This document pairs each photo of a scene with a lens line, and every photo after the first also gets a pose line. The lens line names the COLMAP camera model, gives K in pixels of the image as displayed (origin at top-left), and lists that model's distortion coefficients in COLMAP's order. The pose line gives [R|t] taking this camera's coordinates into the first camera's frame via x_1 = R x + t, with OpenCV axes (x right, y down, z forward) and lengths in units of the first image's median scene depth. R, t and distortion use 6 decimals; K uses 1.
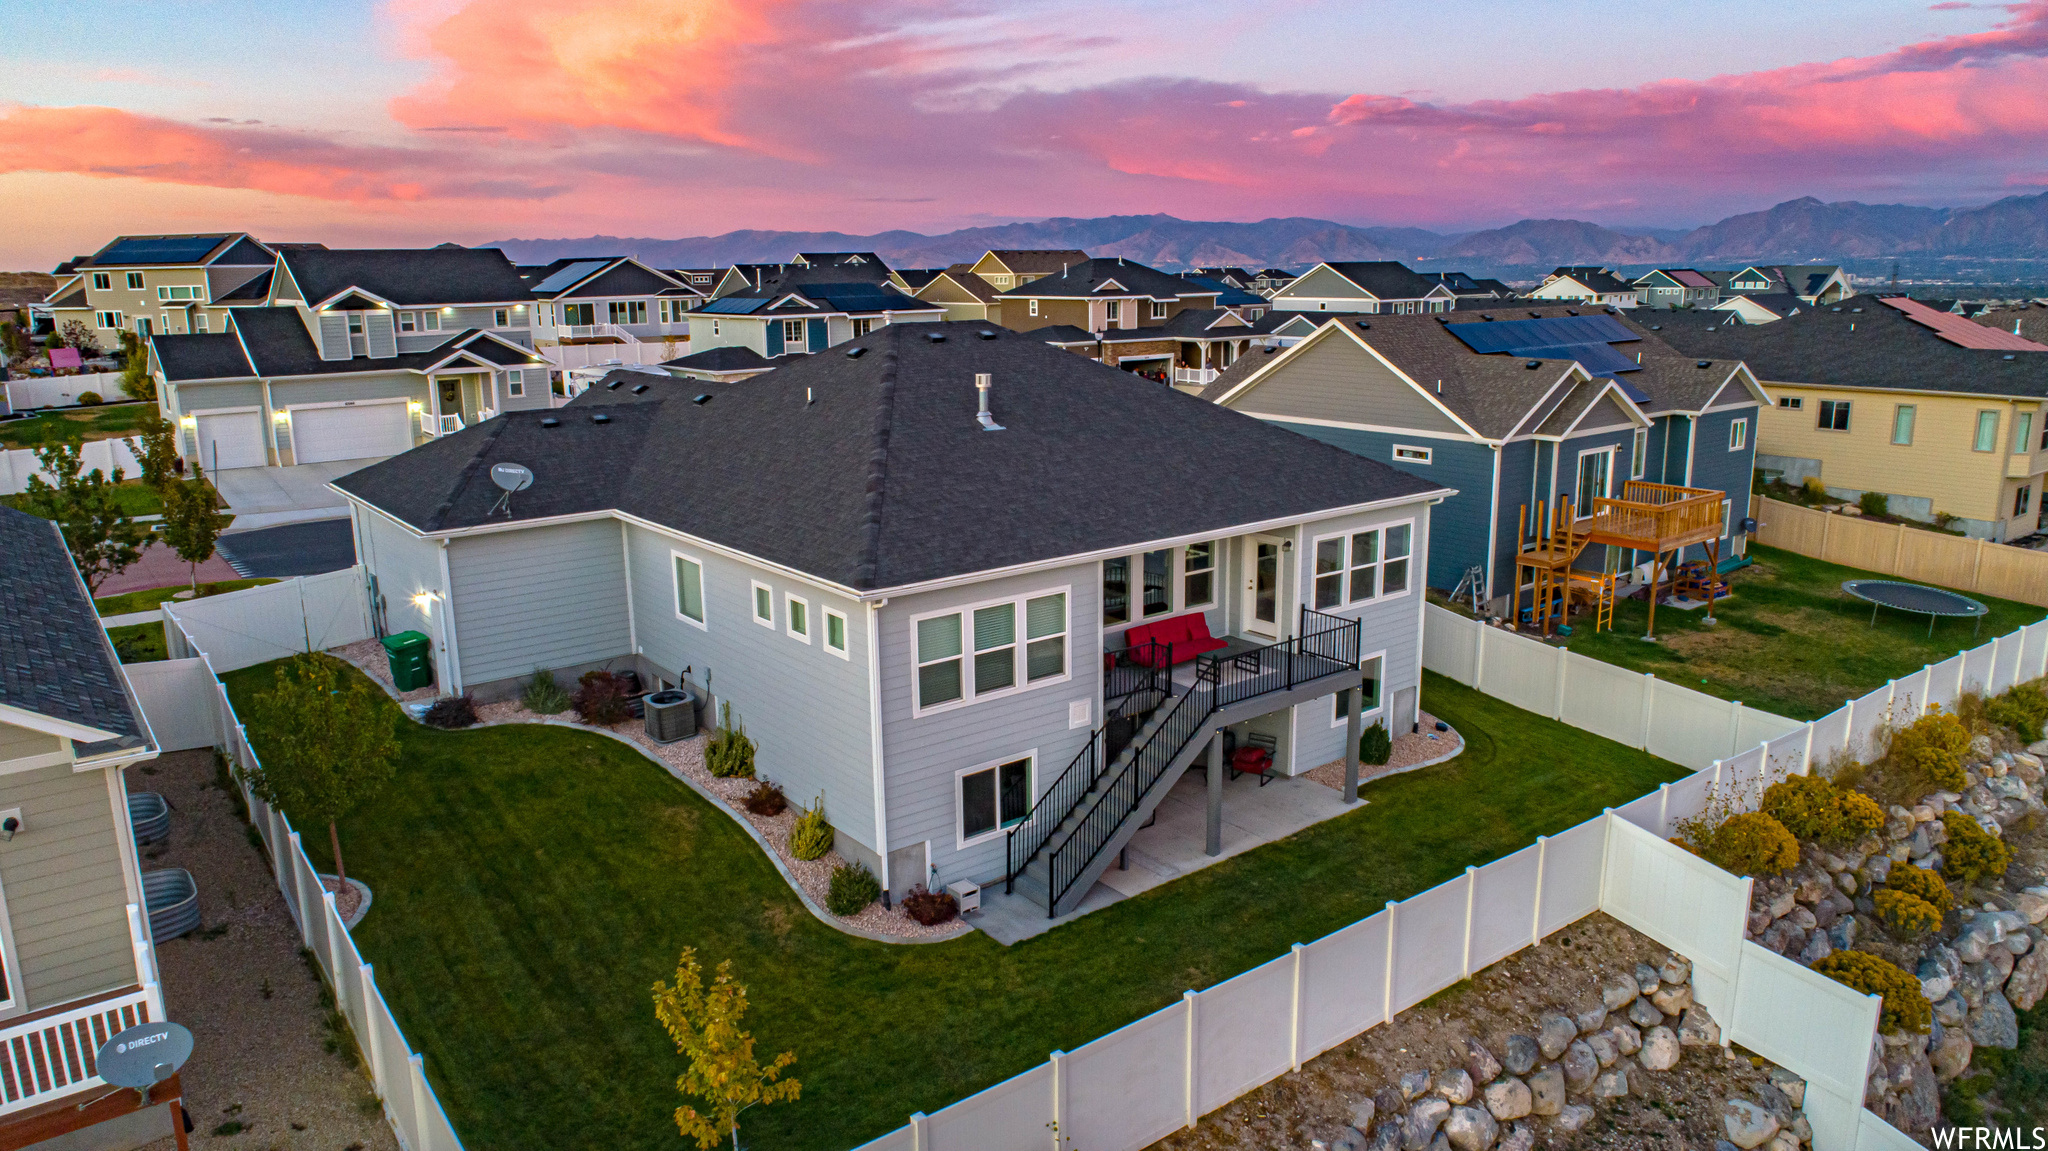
lens RADIAL K [[1366.7, 0, 1024.0], [0, 1366.7, 575.5], [0, 0, 1]] dist [-0.022879, 0.011659]
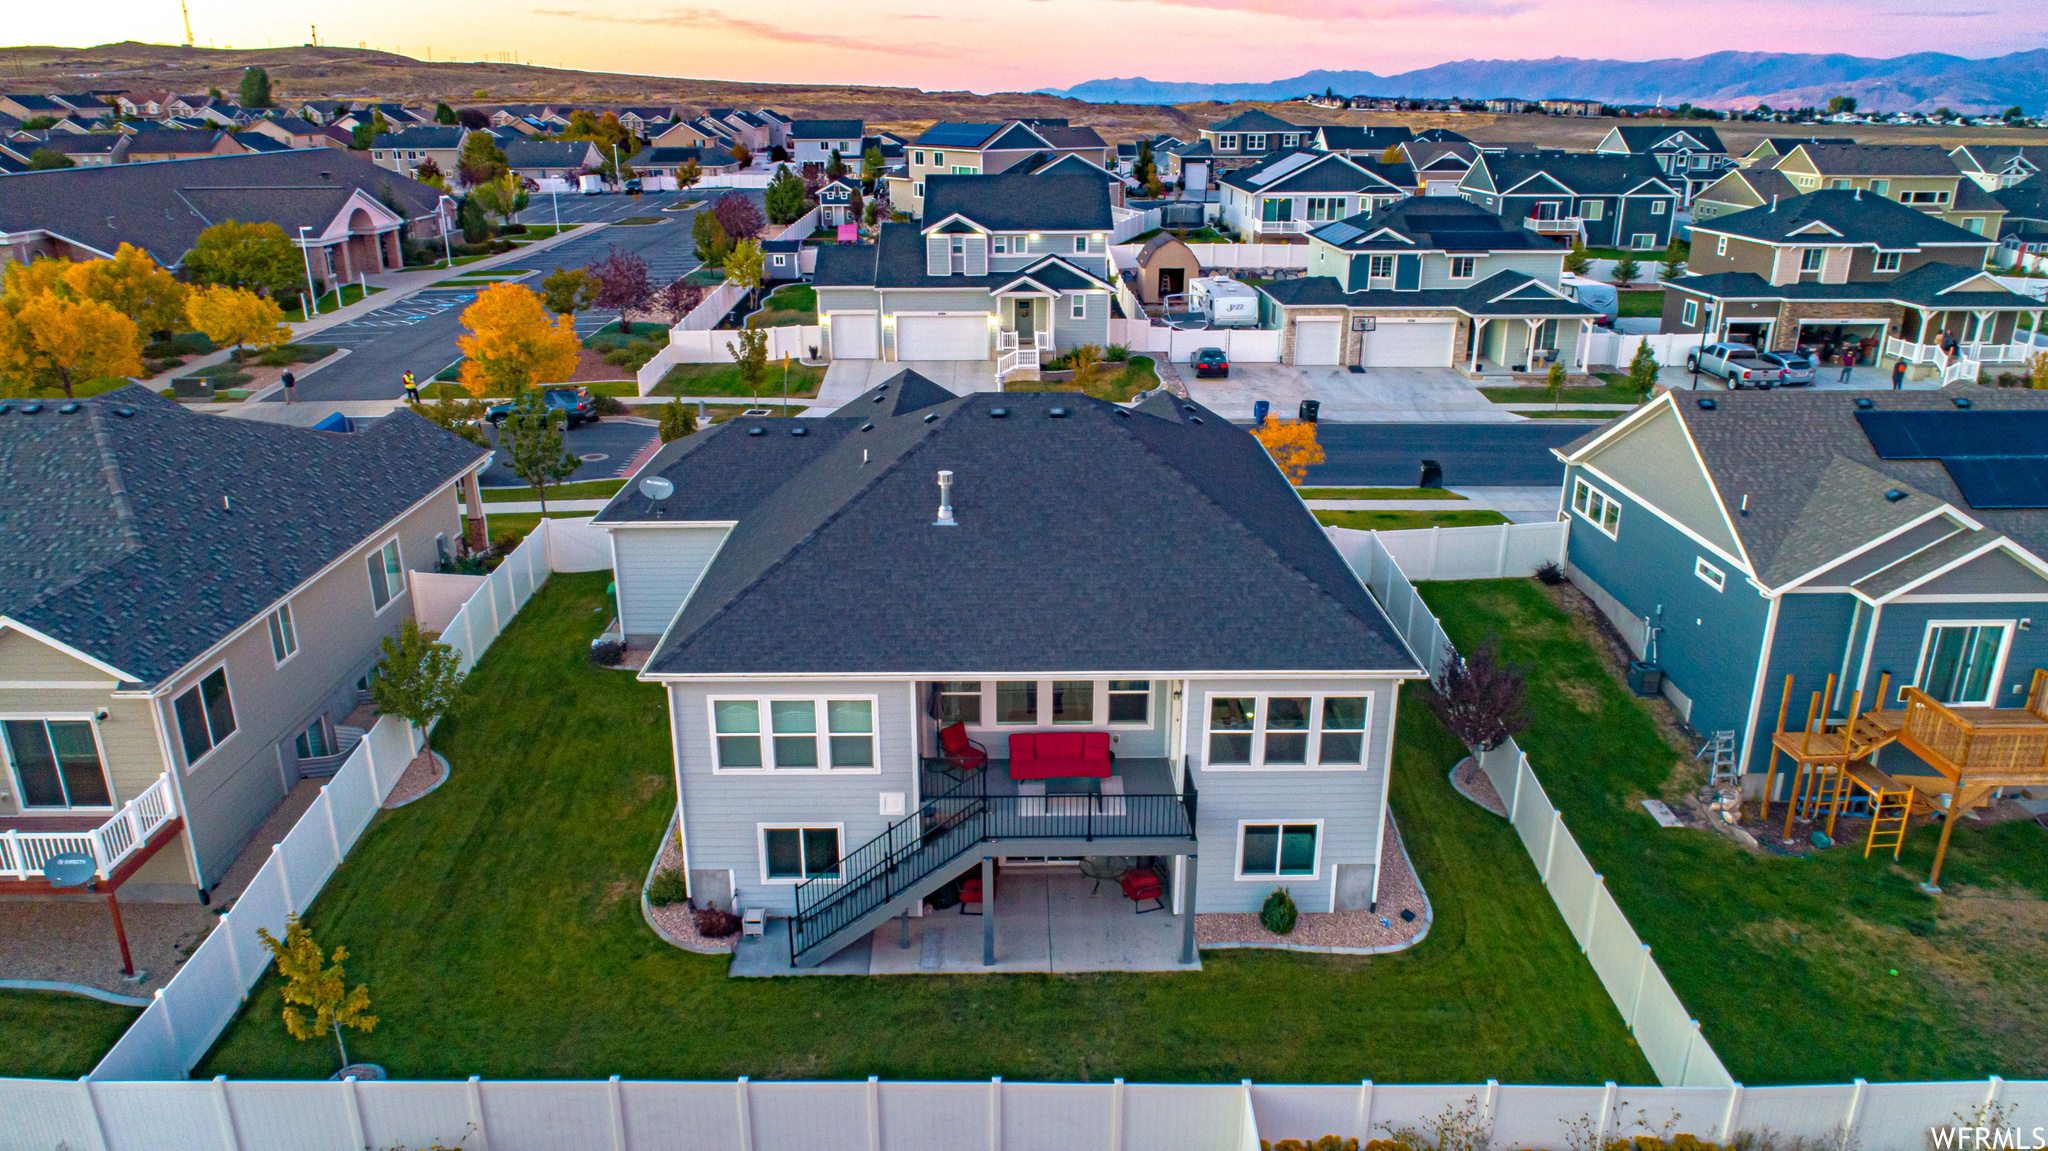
lens RADIAL K [[1367.1, 0, 1023.1], [0, 1367.1, 578.8], [0, 0, 1]] dist [-0.020564, 0.010176]
pose [[0.797779, 0.214833, -0.563379, 0.614572], [-0.144463, 0.975260, 0.167327, -0.241277], [0.585388, -0.052102, 0.809077, 0.141089]]
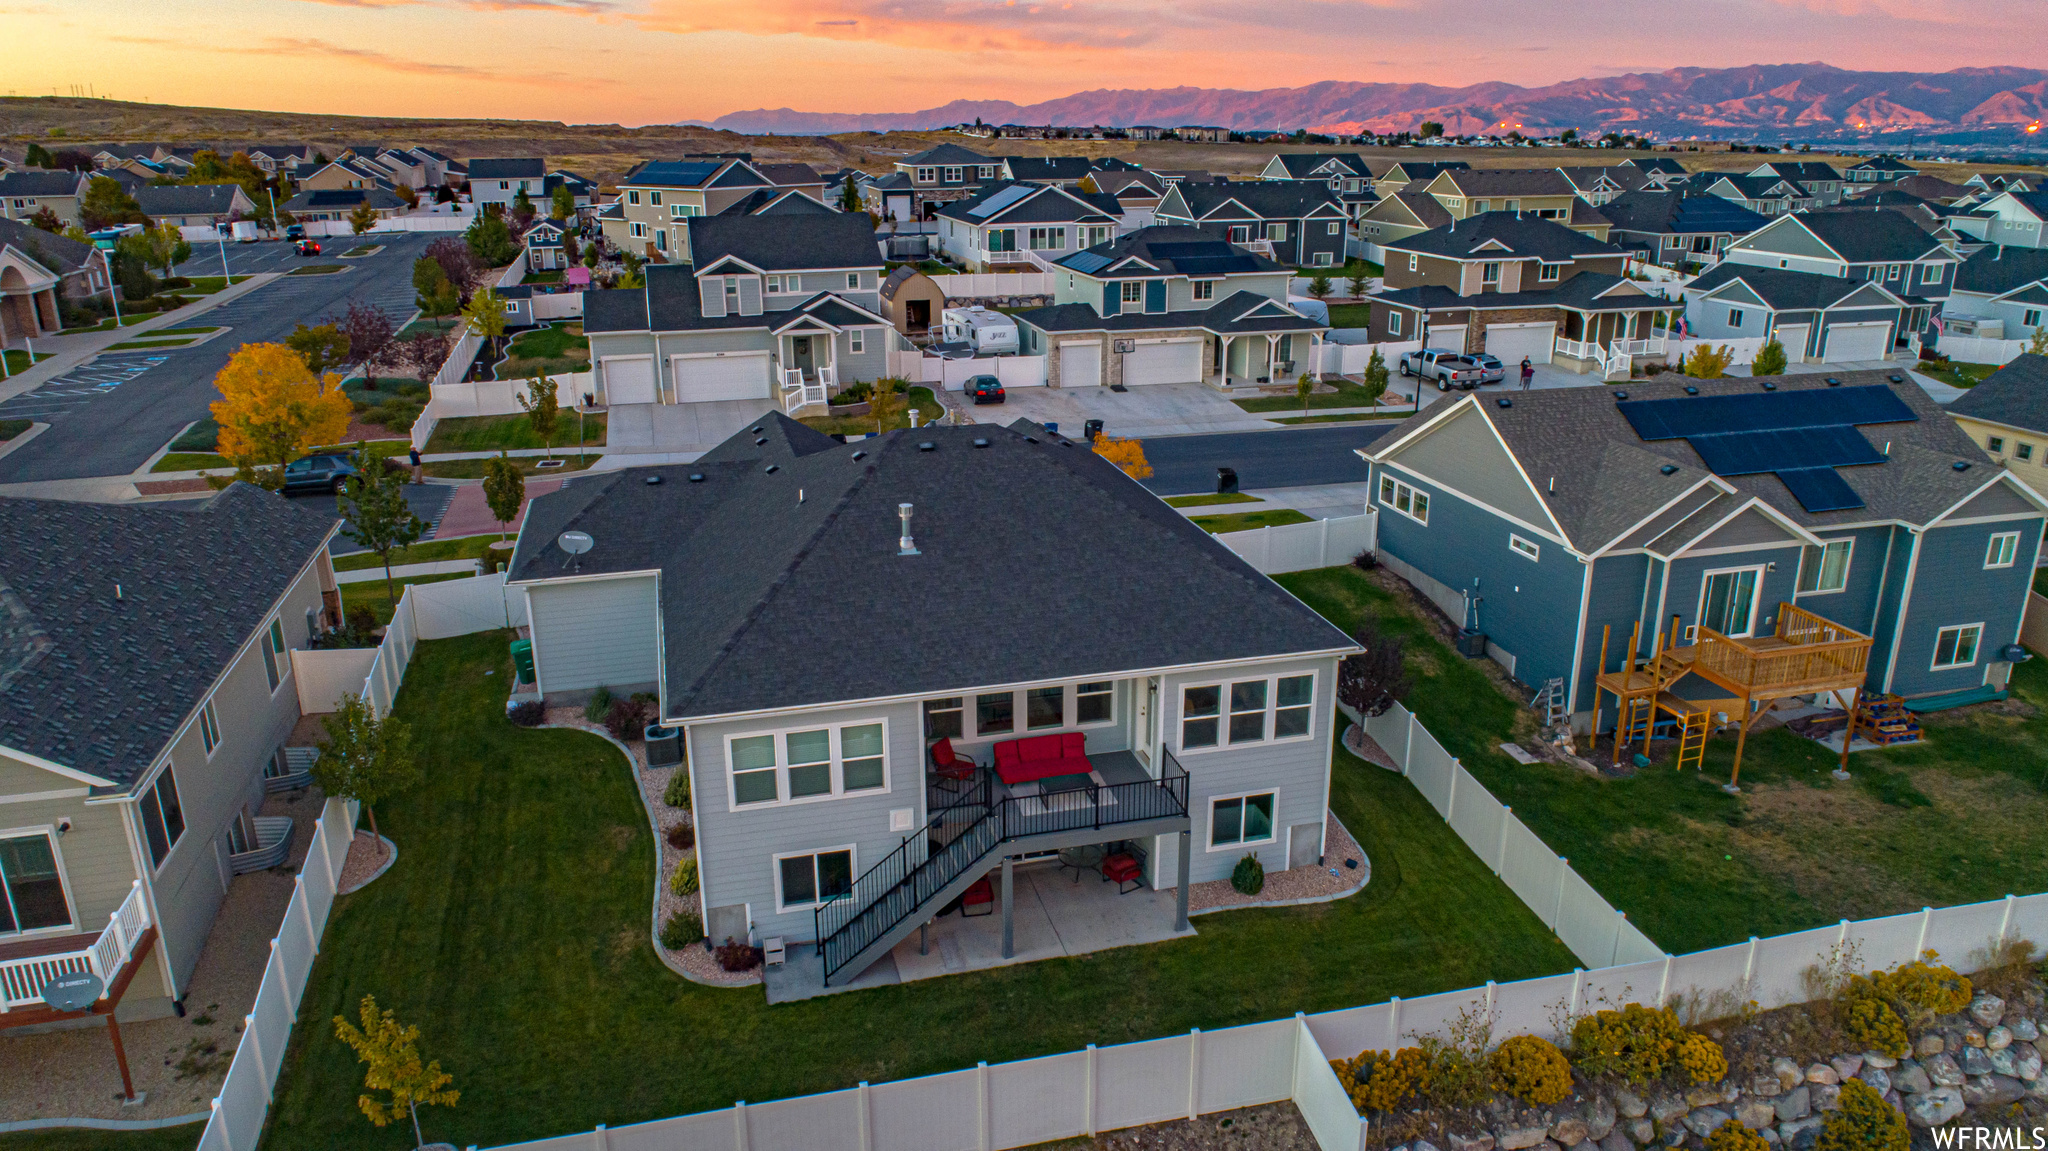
lens RADIAL K [[1367.1, 0, 1023.1], [0, 1367.1, 578.8], [0, 0, 1]] dist [-0.020564, 0.010176]
pose [[0.919573, 0.132406, -0.369939, 0.469267], [-0.093846, 0.988275, 0.120439, -0.220832], [0.381548, -0.076035, 0.921216, -0.030995]]
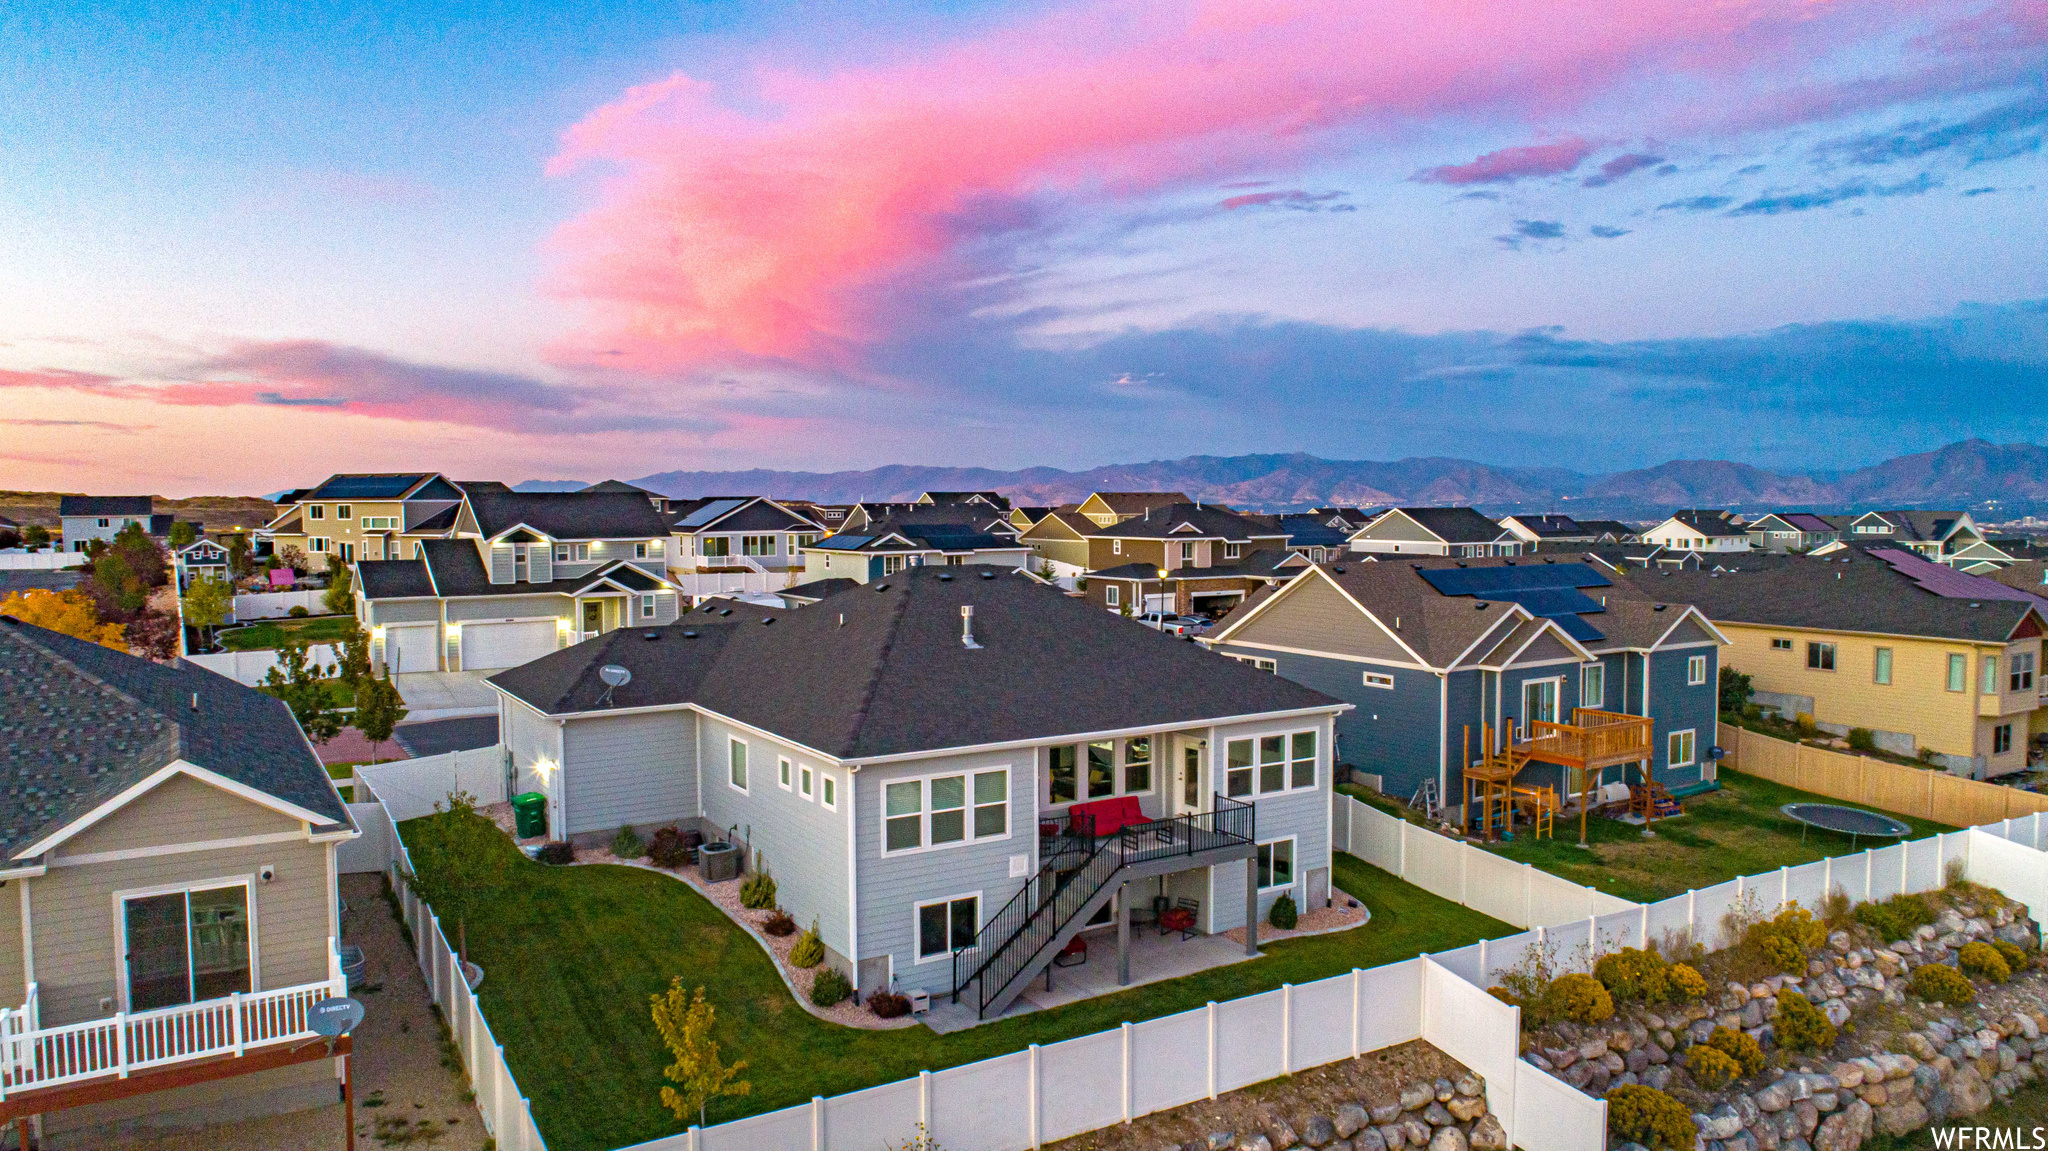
lens RADIAL K [[1367.1, 0, 1023.1], [0, 1367.1, 578.8], [0, 0, 1]] dist [-0.020564, 0.010176]
pose [[0.994716, 0.015481, -0.101491, 0.147592], [-0.032032, 0.986016, -0.163546, 0.037959], [0.097540, 0.165933, 0.981301, -0.273439]]
